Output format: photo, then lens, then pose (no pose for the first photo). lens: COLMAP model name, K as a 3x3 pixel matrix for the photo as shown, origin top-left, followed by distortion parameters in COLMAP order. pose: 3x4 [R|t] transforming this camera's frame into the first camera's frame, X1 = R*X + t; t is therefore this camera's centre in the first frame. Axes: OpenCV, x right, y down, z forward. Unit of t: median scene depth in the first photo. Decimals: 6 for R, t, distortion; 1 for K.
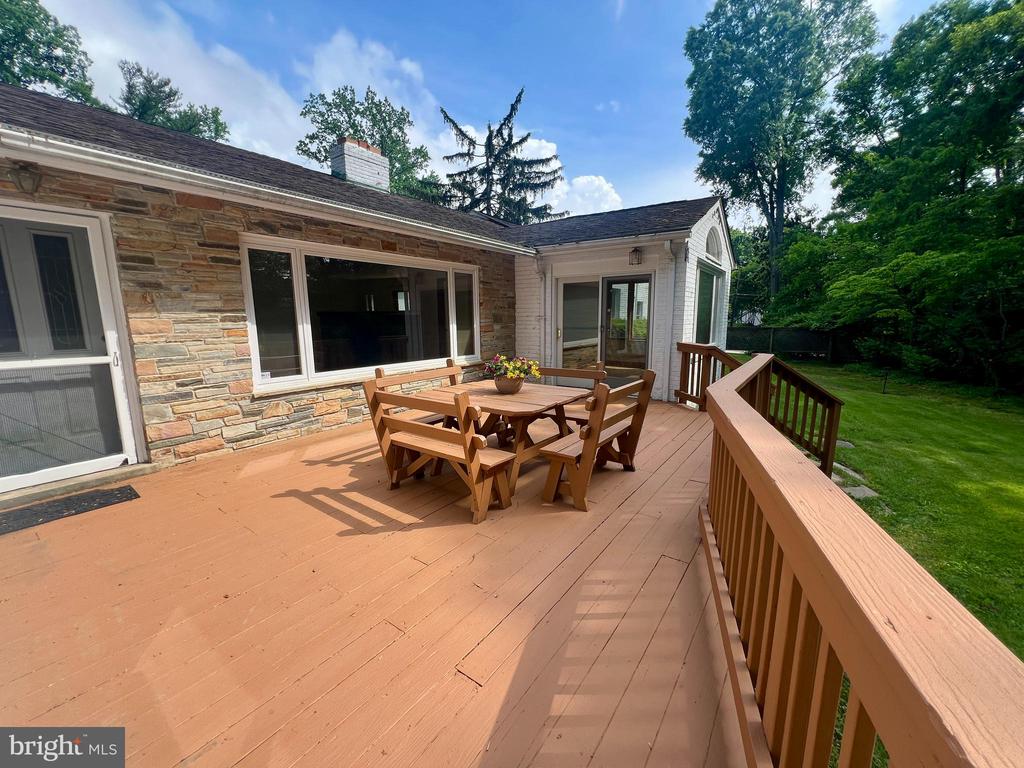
lens RADIAL K [[414.7, 0, 512.0], [0, 414.7, 384.0], [0, 0, 1]] dist [-0.001738, -0.000100]
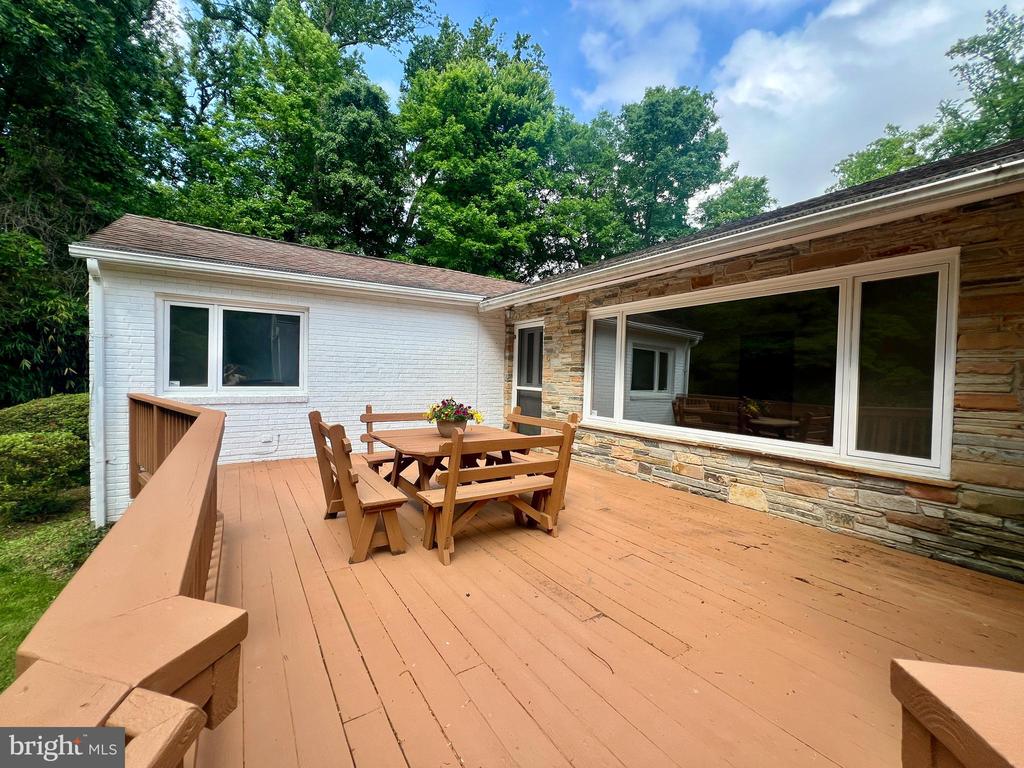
lens RADIAL K [[414.7, 0, 512.0], [0, 414.7, 384.0], [0, 0, 1]] dist [-0.001738, -0.000100]
pose [[-0.359887, 0.024469, -0.932675, 0.090451], [-0.163552, 0.982522, 0.088886, -0.023161], [0.918549, 0.184530, -0.349595, 0.151095]]
